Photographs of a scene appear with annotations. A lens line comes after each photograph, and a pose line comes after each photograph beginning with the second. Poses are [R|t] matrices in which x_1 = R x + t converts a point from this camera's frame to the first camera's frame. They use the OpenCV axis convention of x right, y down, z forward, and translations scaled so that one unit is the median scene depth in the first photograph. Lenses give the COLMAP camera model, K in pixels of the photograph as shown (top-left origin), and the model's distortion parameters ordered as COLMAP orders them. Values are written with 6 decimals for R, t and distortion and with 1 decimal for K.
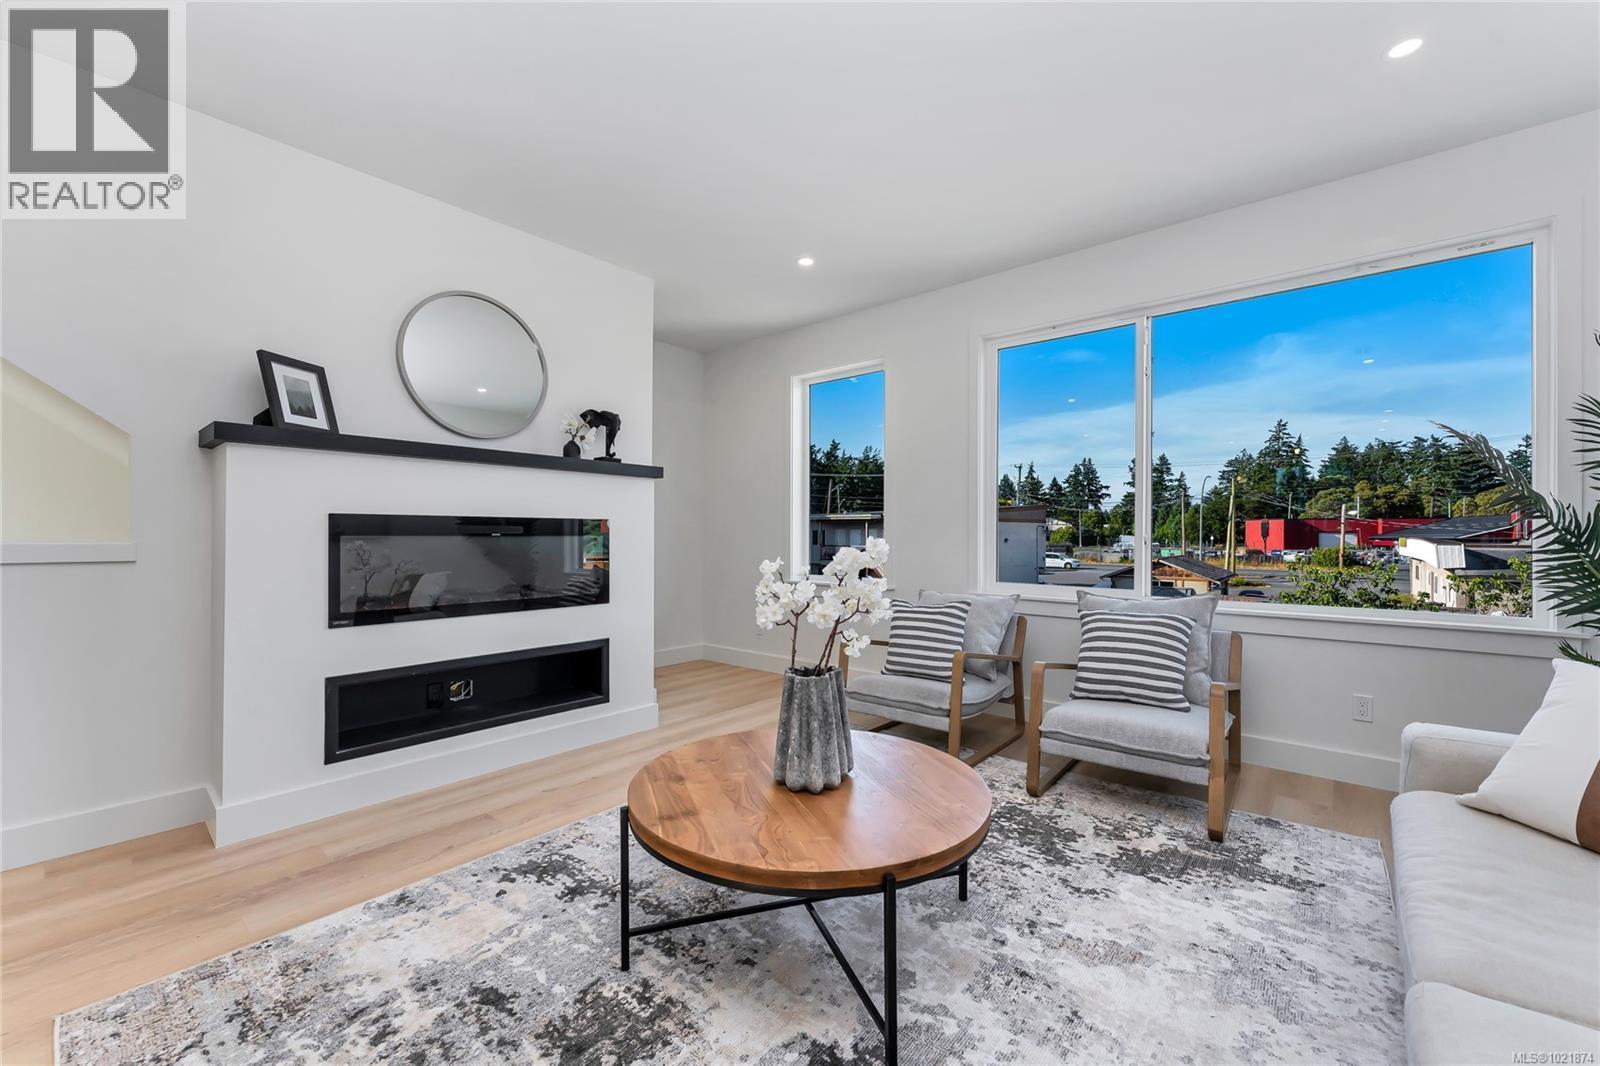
lens RADIAL K [[645.4, 0, 811.2], [0, 645.4, 530.1], [0, 0, 1]] dist [-0.005556, 0.002146]
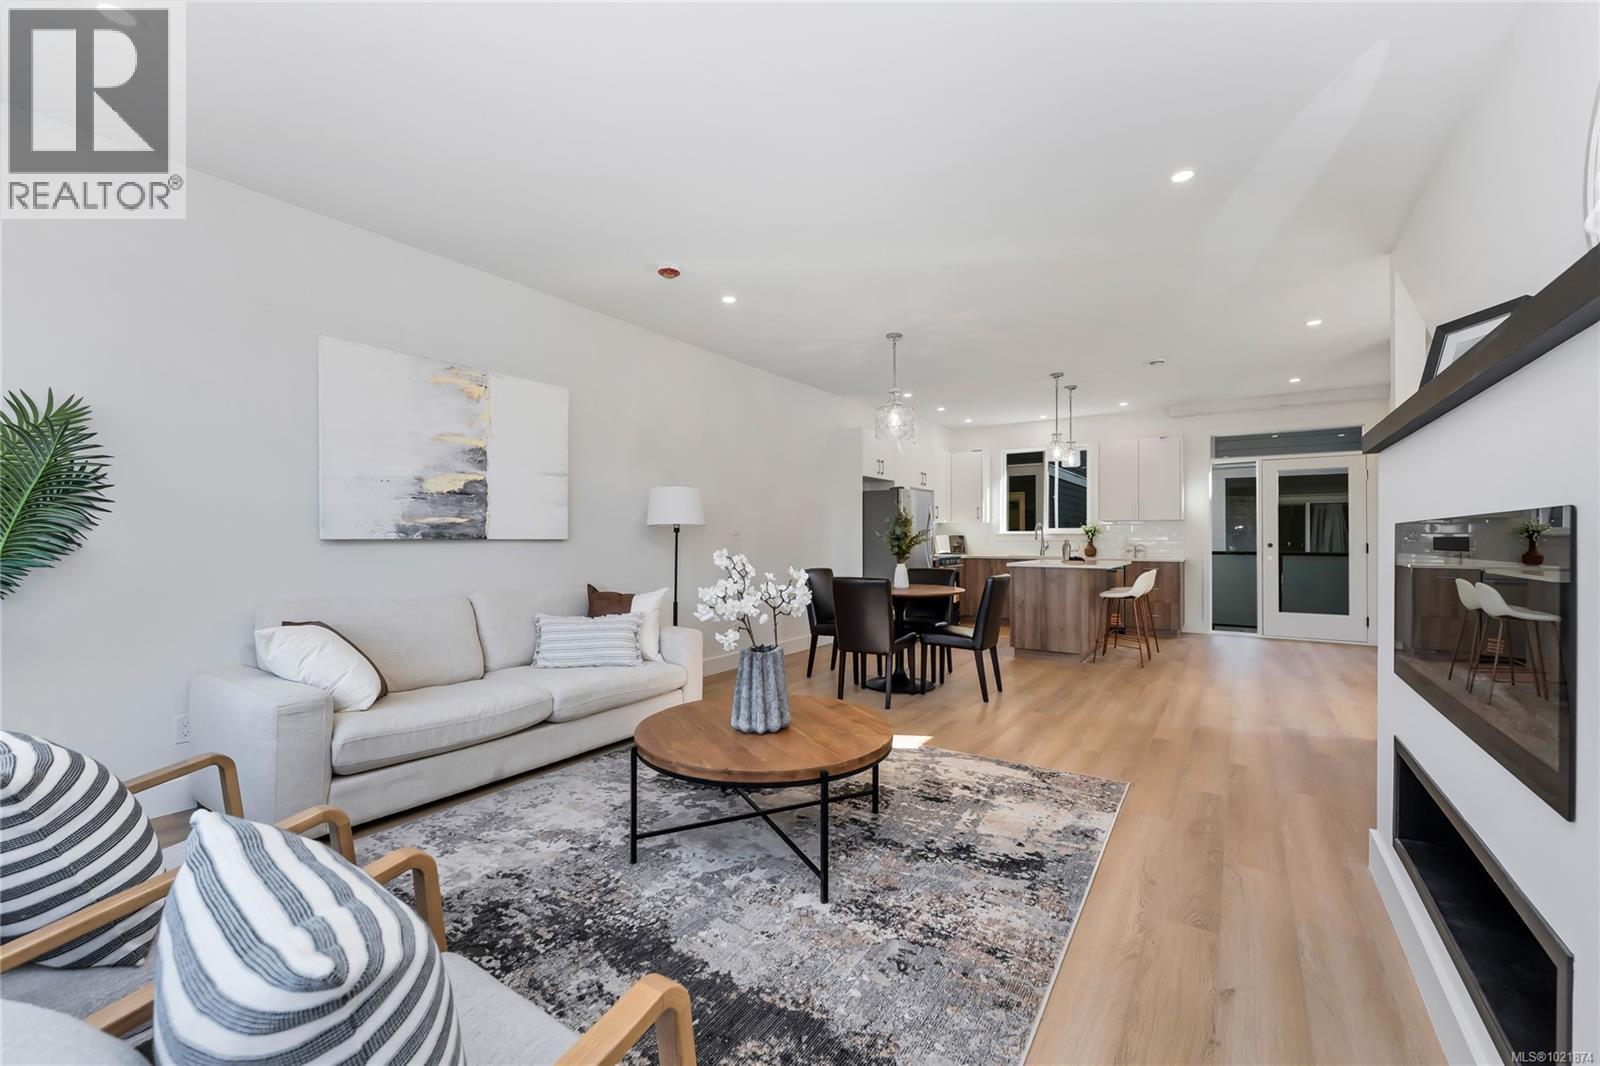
lens RADIAL K [[645.4, 0, 792.9], [0, 645.4, 532.0], [0, 0, 1]] dist [-0.005556, 0.002146]
pose [[-0.996688, -0.001349, -0.081308, 0.029543], [0.000233, 0.999811, -0.019444, 0.000306], [0.081319, -0.019398, -0.996499, 1.468919]]
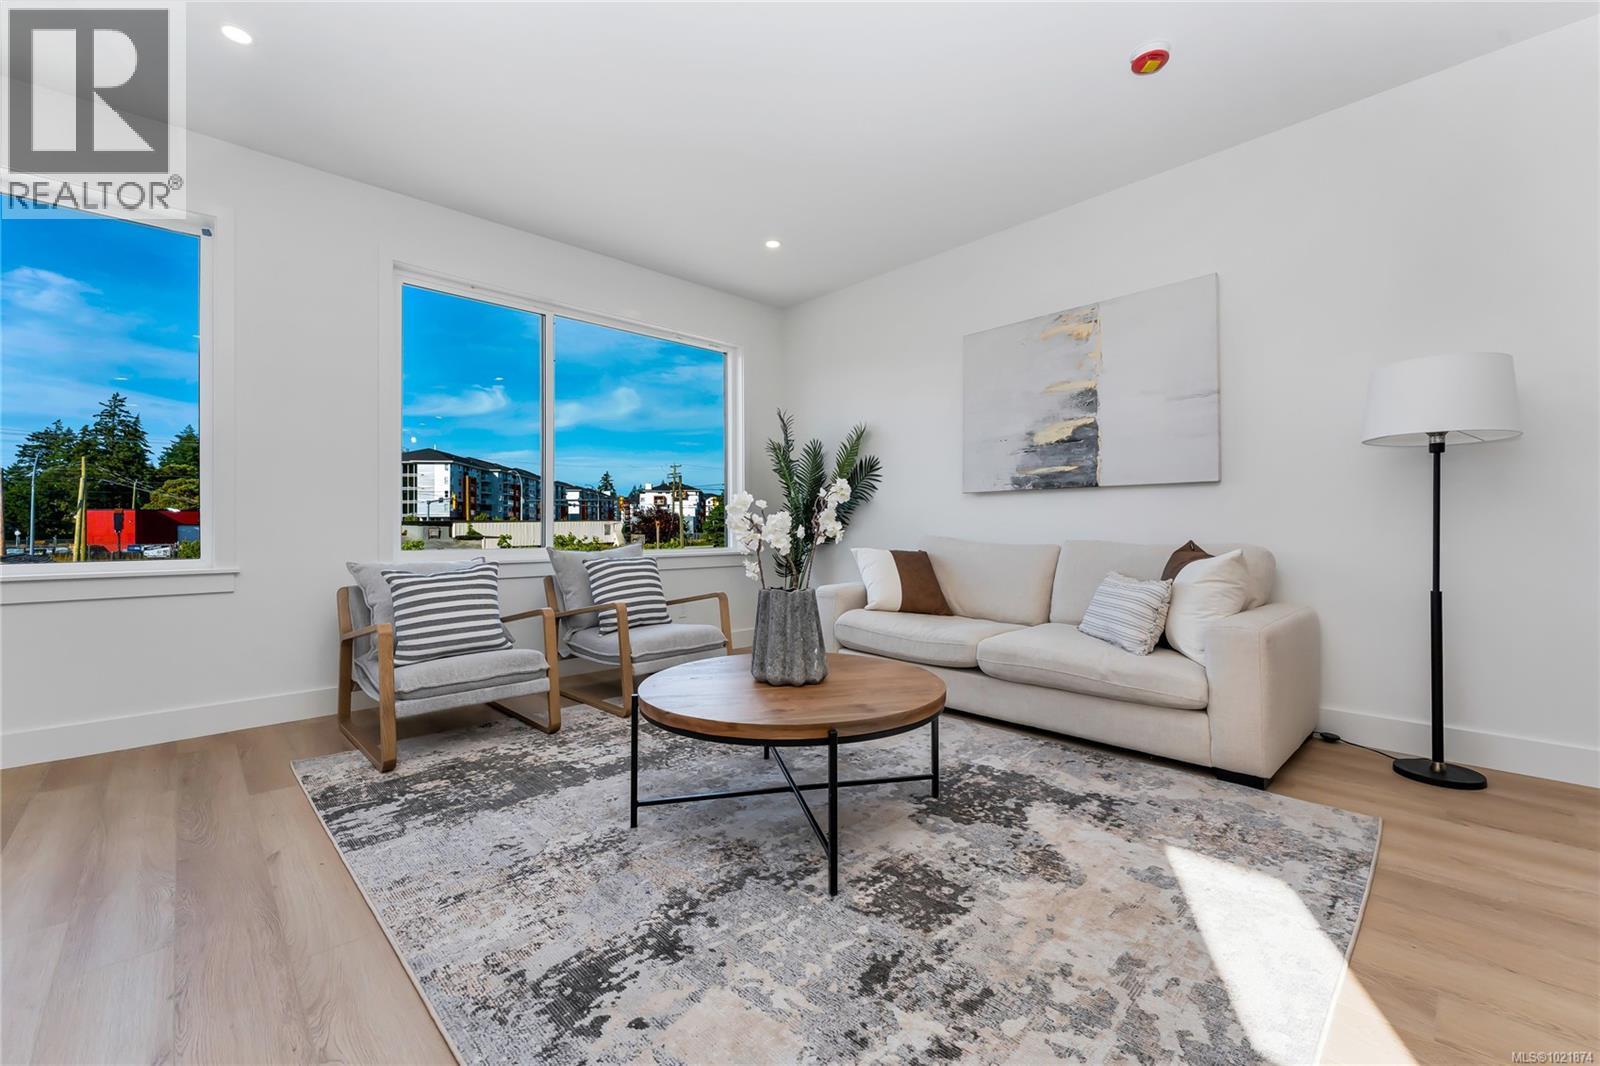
lens RADIAL K [[645.4, 0, 796.9], [0, 645.4, 519.6], [0, 0, 1]] dist [-0.005556, 0.002146]
pose [[0.119128, 0.008856, 0.992839, -0.719513], [-0.002605, 0.999960, -0.008607, 0.063701], [-0.992876, -0.001561, 0.119146, 0.525143]]
